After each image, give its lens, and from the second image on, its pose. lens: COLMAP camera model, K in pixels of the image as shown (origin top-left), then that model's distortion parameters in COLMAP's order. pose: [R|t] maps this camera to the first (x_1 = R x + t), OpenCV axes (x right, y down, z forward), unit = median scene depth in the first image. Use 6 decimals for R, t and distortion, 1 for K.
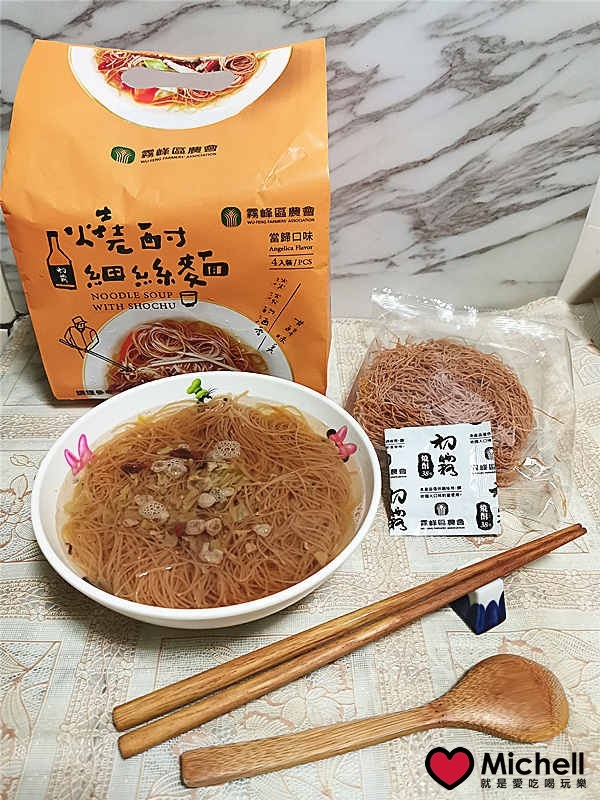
lens RADIAL K [[631.6, 0, 300.0], [0, 631.6, 400.0], [0, 0, 1]] dist [0.073749, -0.128874]
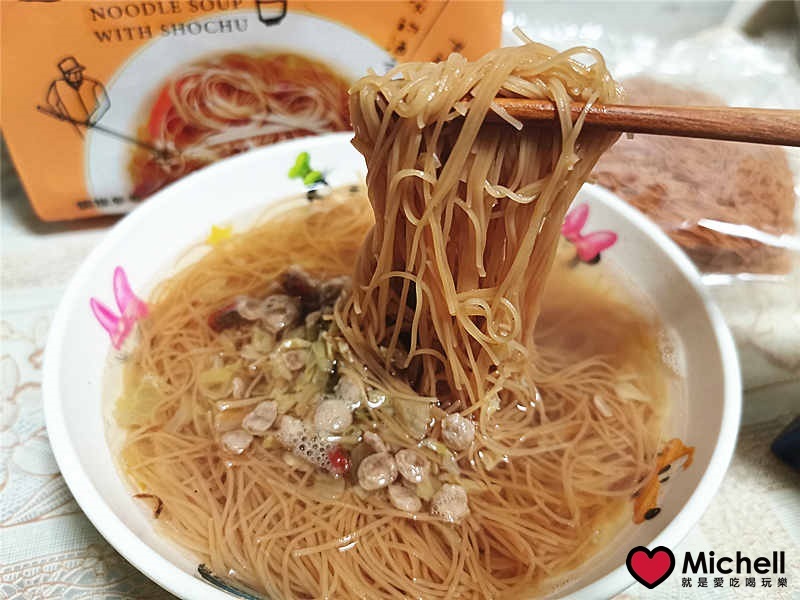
lens RADIAL K [[652.5, 0, 400.0], [0, 652.5, 300.0], [0, 0, 1]] dist [-0.024385, -0.015283]
pose [[0.980190, -0.112951, 0.162696, -0.181336], [0.094683, 0.988728, 0.115986, 0.036287], [-0.173963, -0.098284, 0.979835, 0.389028]]
